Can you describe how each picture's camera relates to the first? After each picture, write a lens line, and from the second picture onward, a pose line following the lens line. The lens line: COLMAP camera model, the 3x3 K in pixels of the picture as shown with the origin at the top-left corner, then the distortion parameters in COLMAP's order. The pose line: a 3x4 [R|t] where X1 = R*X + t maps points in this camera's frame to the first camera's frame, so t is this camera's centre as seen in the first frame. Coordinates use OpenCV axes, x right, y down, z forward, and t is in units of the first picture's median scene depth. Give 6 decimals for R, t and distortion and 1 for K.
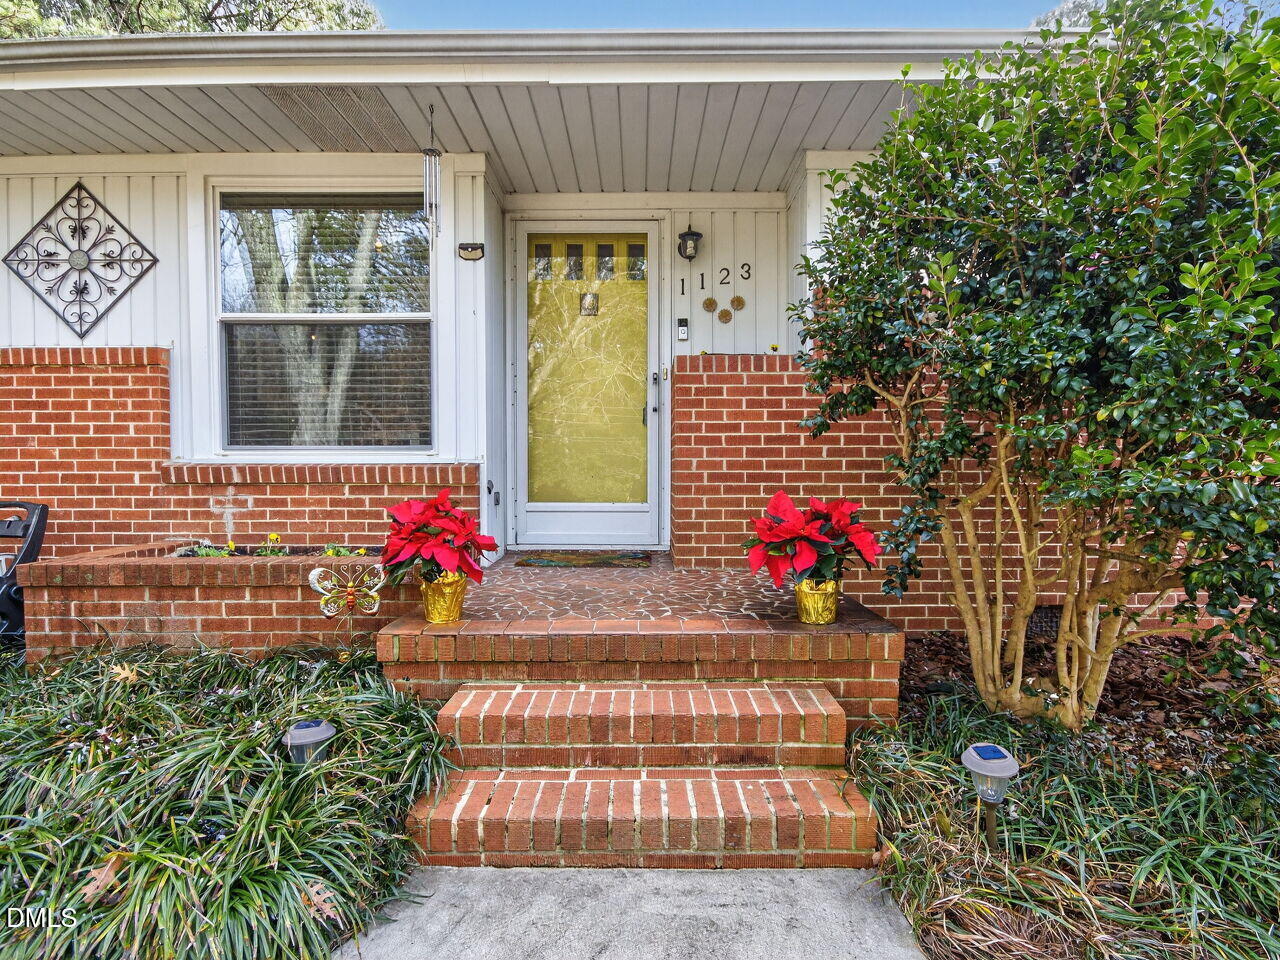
lens RADIAL K [[650.2, 0, 640.0], [0, 650.2, 480.0], [0, 0, 1]] dist [0.019184, -0.017878]
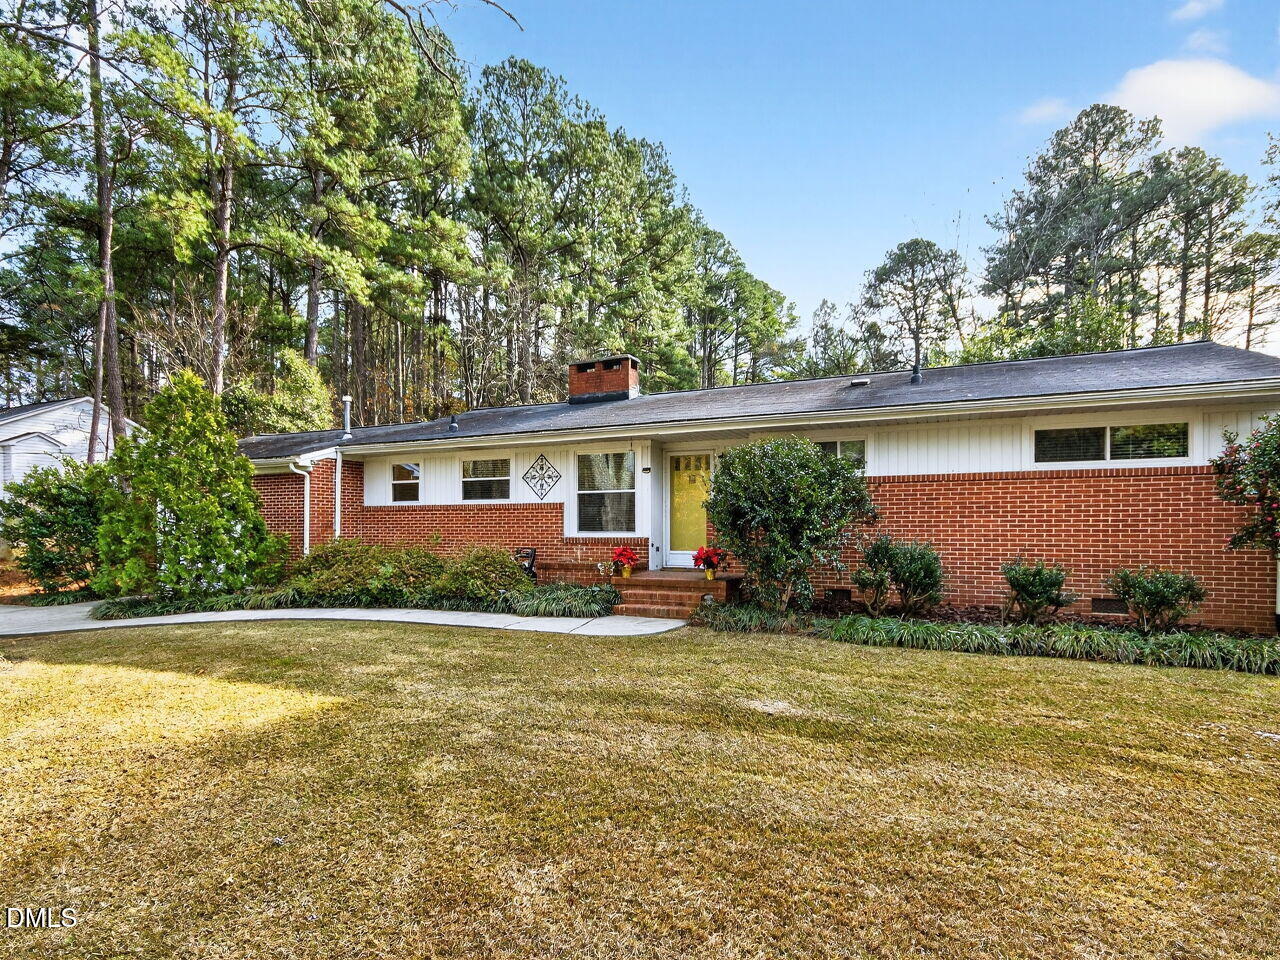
lens RADIAL K [[739.8, 0, 640.0], [0, 739.8, 480.0], [0, 0, 1]] dist [0.001175, -0.000074]
pose [[0.906286, -0.030646, -0.421552, 1.226364], [-0.003829, 0.996732, -0.080693, -0.012590], [0.422647, 0.074745, 0.903207, -2.257702]]
